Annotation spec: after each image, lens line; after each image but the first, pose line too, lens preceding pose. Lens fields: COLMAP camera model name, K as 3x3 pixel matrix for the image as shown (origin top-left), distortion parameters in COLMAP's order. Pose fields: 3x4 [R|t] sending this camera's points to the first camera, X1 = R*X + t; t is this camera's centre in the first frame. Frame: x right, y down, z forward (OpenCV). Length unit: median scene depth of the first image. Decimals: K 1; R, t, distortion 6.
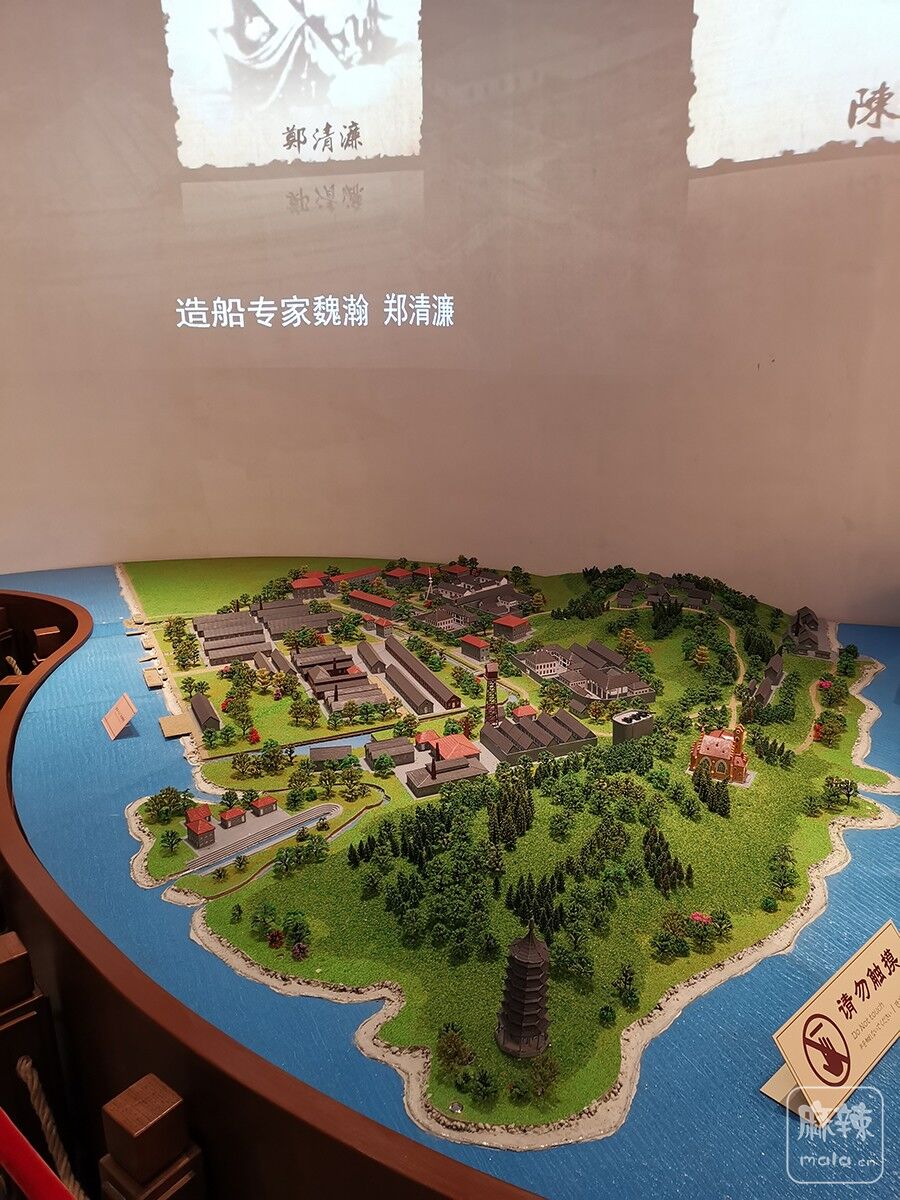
lens RADIAL K [[1001.6, 0, 450.0], [0, 1001.6, 600.0], [0, 0, 1]] dist [0.037593, 0.000122]
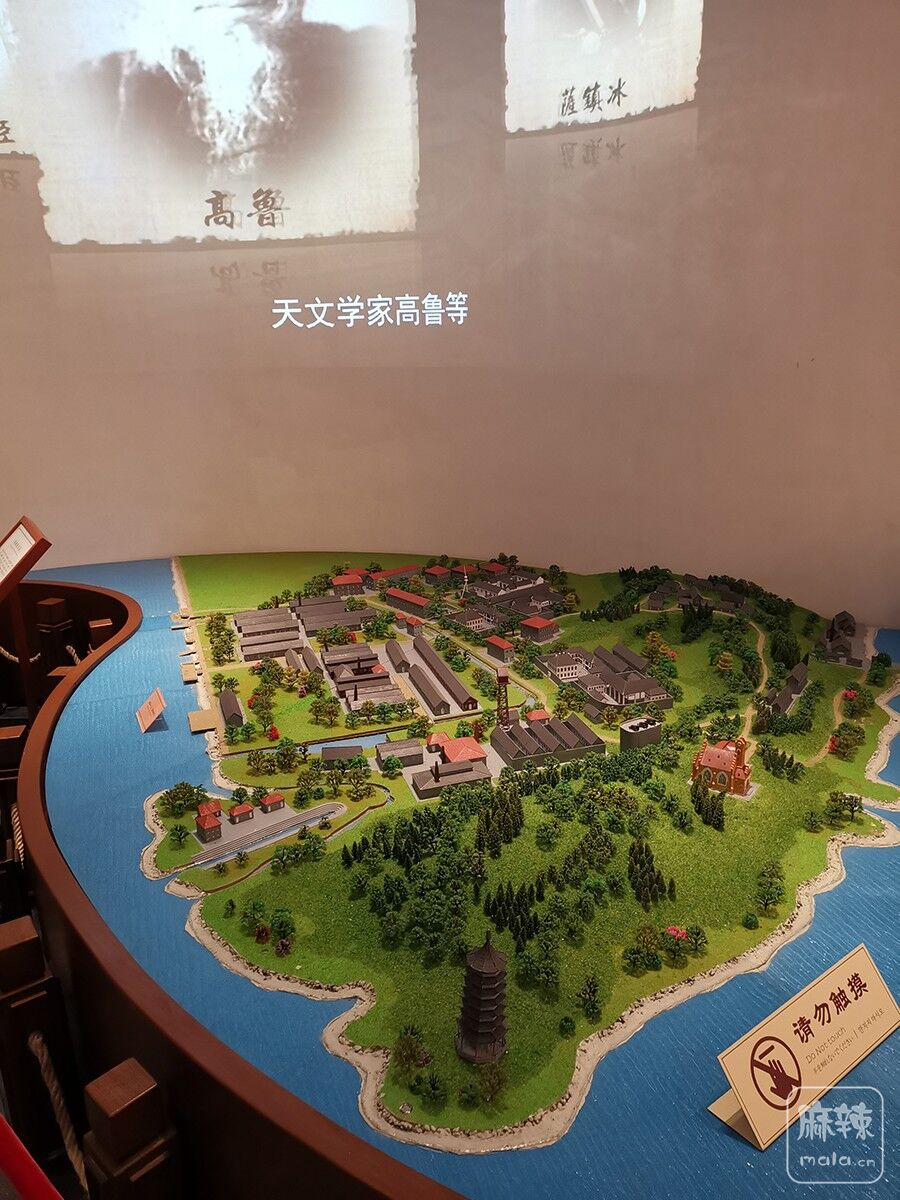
lens RADIAL K [[1001.6, 0, 450.0], [0, 1001.6, 600.0], [0, 0, 1]] dist [0.037593, 0.000122]
pose [[0.995636, 0.013399, -0.092353, 0.094626], [-0.011688, 0.999750, 0.019041, -0.028198], [0.092585, -0.017879, 0.995544, -0.015841]]
